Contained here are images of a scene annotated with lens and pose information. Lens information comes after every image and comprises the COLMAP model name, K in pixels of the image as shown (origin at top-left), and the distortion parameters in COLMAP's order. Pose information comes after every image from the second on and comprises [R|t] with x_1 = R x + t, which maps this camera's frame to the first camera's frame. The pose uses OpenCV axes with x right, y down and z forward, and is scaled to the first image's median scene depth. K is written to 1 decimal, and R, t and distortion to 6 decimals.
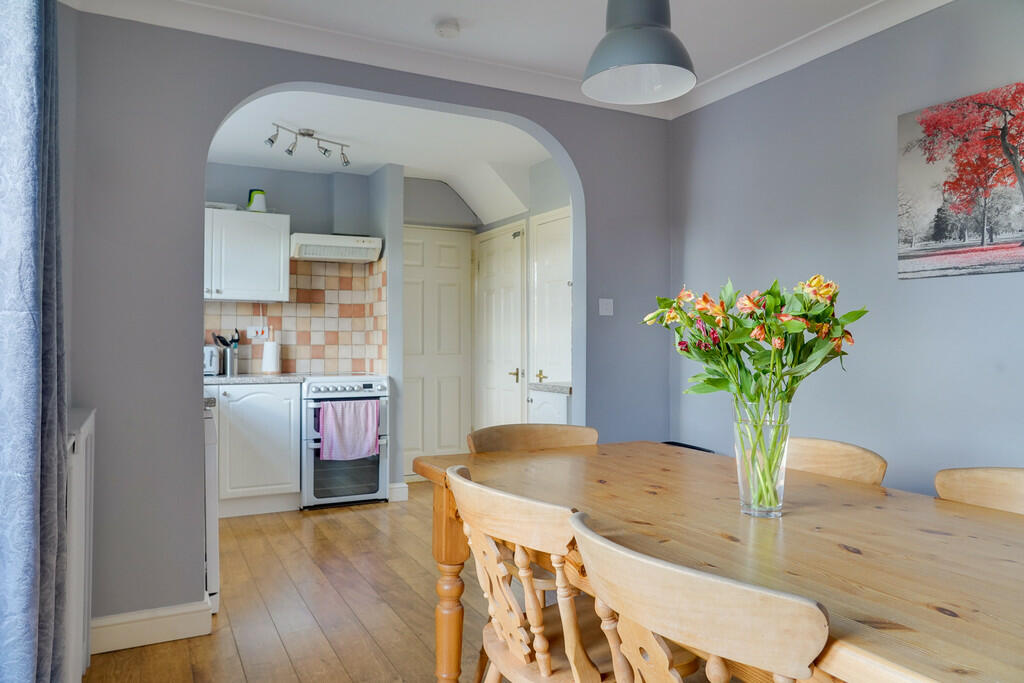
lens RADIAL K [[716.0, 0, 512.5], [0, 716.0, 340.4], [0, 0, 1]] dist [-0.021139, 0.011206]
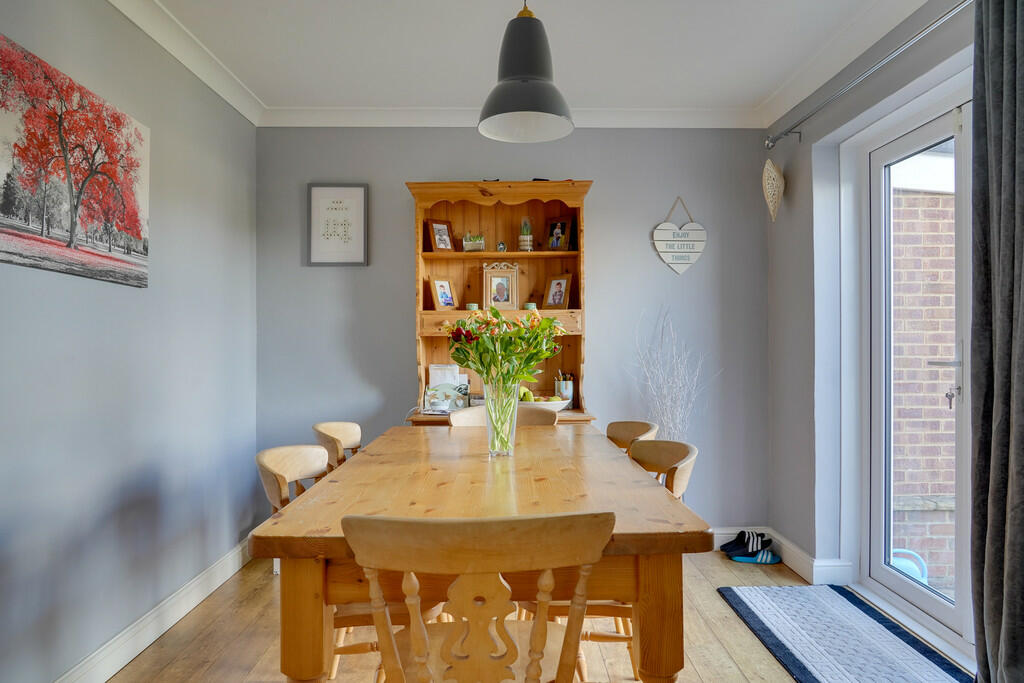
lens RADIAL K [[716.0, 0, 509.5], [0, 716.0, 335.9], [0, 0, 1]] dist [-0.021139, 0.011206]
pose [[-0.893675, 0.005030, 0.448687, -0.224506], [-0.000026, 0.999937, -0.011262, -0.000593], [-0.448716, -0.010076, -0.893618, 1.399735]]
